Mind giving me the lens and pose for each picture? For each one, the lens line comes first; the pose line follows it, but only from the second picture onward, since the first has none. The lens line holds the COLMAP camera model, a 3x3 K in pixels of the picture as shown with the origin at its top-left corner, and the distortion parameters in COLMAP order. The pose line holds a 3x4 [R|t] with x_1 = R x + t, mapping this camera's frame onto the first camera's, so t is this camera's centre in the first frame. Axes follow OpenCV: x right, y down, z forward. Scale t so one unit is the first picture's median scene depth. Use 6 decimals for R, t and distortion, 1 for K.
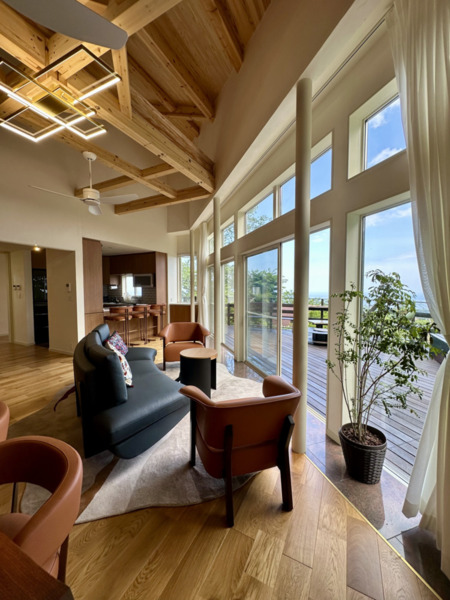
lens RADIAL K [[242.4, 0, 225.1], [0, 242.4, 300.2], [0, 0, 1]] dist [0.003857, 0.000253]
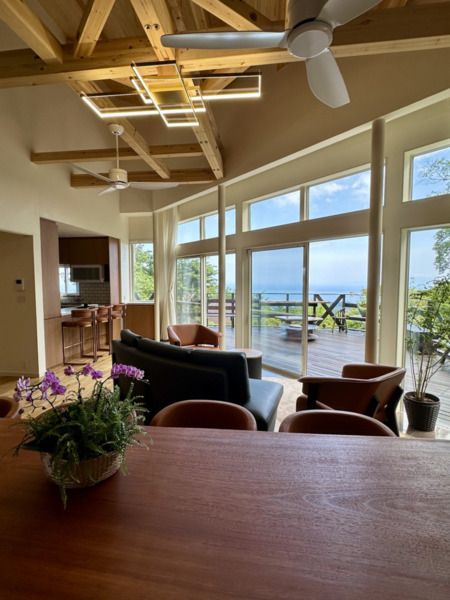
lens RADIAL K [[305.1, 0, 226.8], [0, 305.1, 298.8], [0, 0, 1]] dist [-0.001064, -0.000179]
pose [[0.941086, -0.020877, 0.337522, -0.332476], [0.015547, 0.999708, 0.018487, -0.015514], [-0.337809, -0.012151, 0.941136, -0.067321]]
